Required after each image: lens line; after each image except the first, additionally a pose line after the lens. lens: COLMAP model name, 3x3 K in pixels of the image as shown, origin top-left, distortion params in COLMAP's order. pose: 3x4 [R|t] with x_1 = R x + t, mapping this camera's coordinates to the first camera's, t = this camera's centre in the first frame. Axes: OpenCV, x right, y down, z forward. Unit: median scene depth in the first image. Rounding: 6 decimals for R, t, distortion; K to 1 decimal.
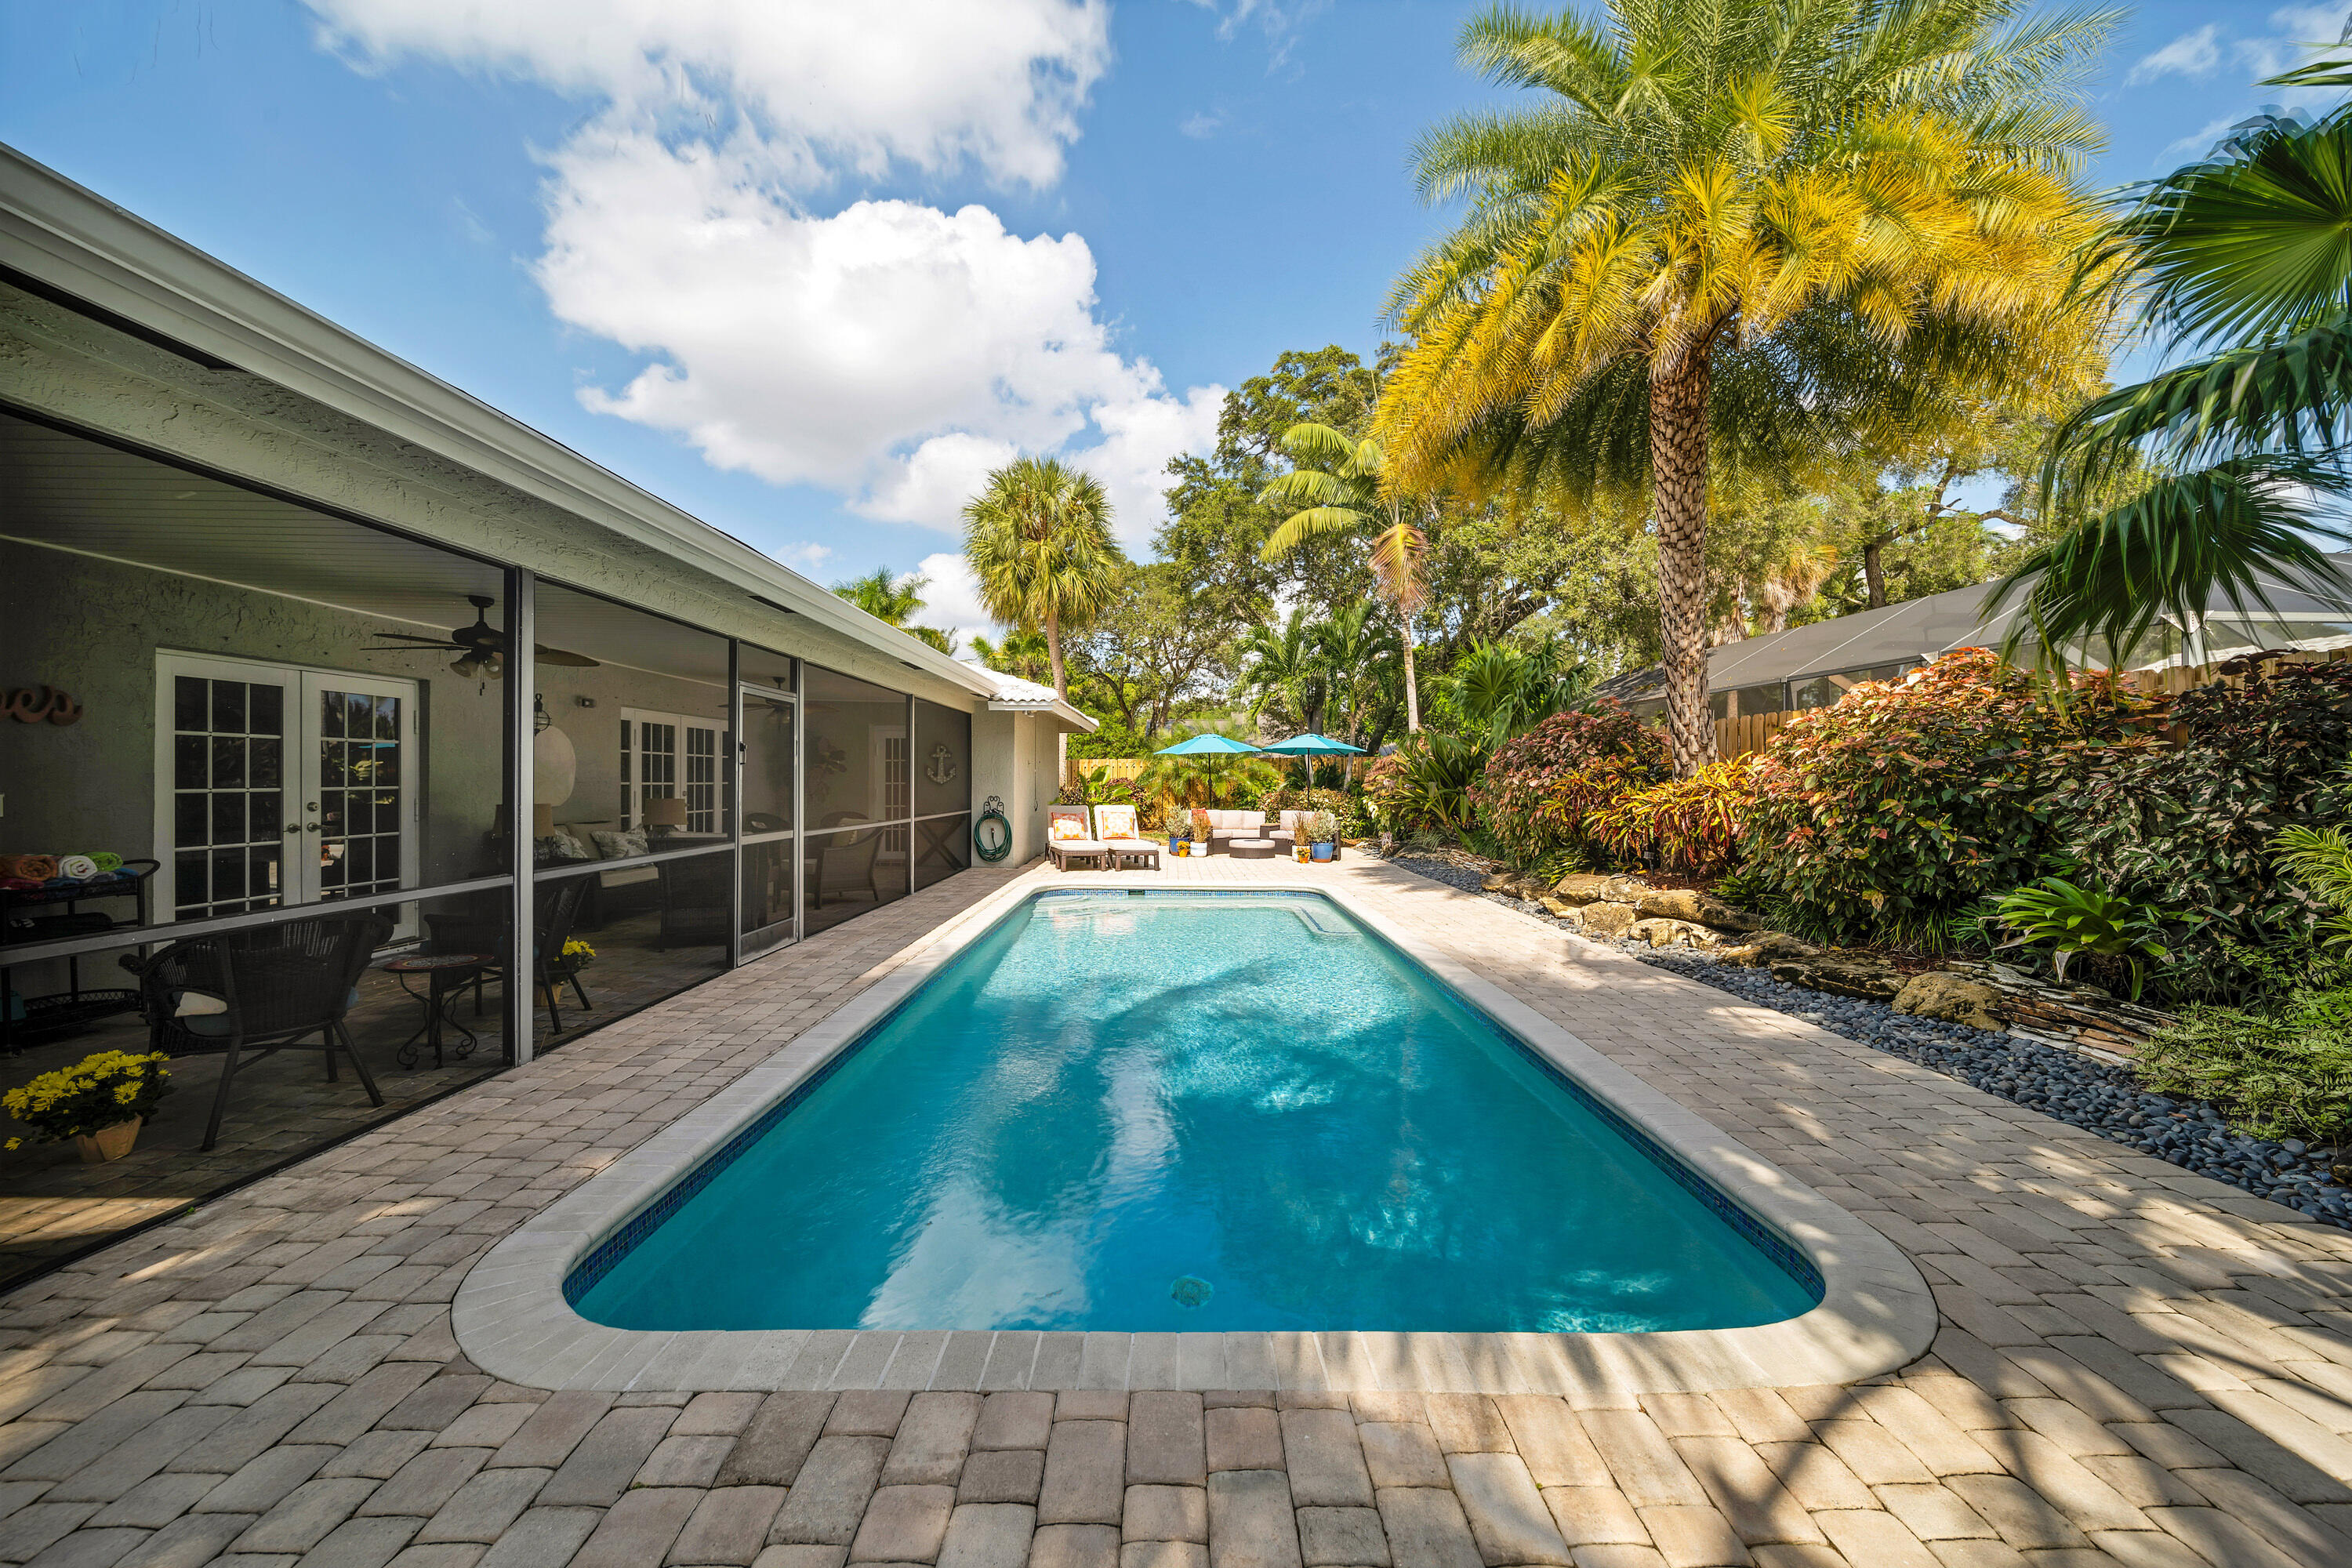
lens RADIAL K [[837.5, 0, 1189.3], [0, 837.5, 791.9], [0, 0, 1]] dist [-0.001253, -0.001348]
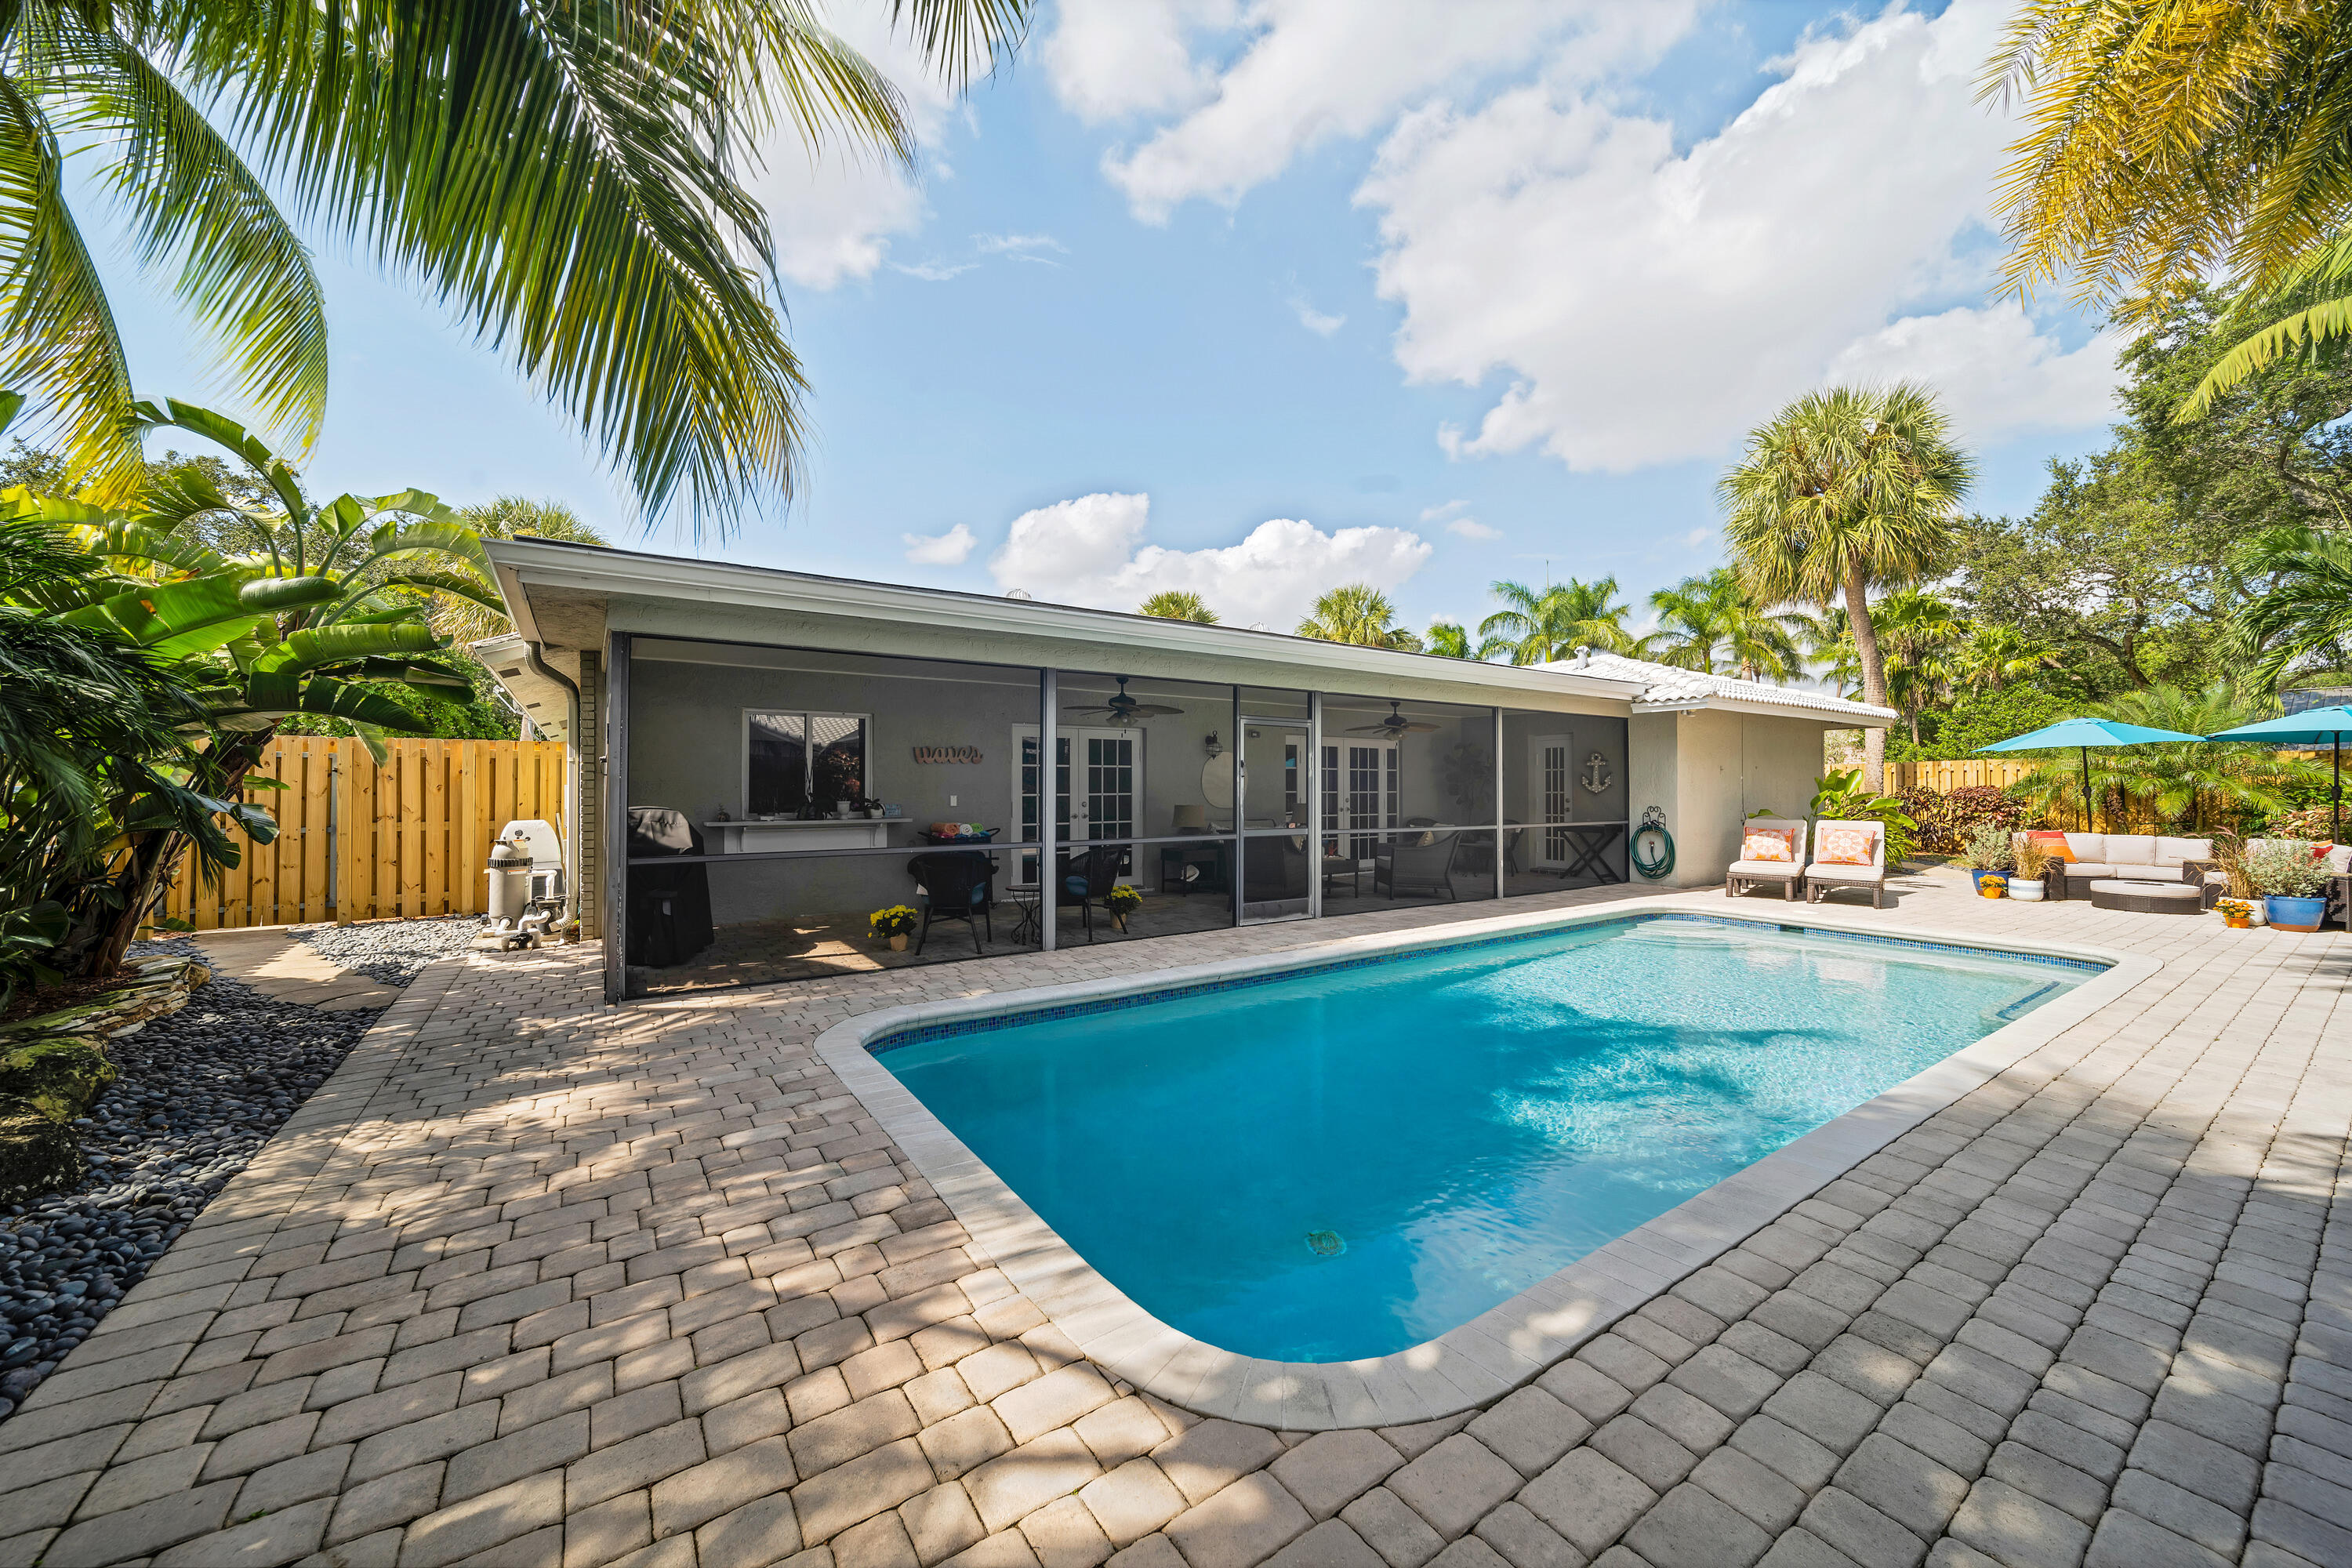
lens RADIAL K [[837.5, 0, 1189.3], [0, 837.5, 791.9], [0, 0, 1]] dist [-0.001253, -0.001348]
pose [[0.575702, -0.000481, -0.817660, 0.258473], [-0.010014, 0.999921, -0.007638, 0.001458], [0.817598, 0.012585, 0.575651, 0.074683]]
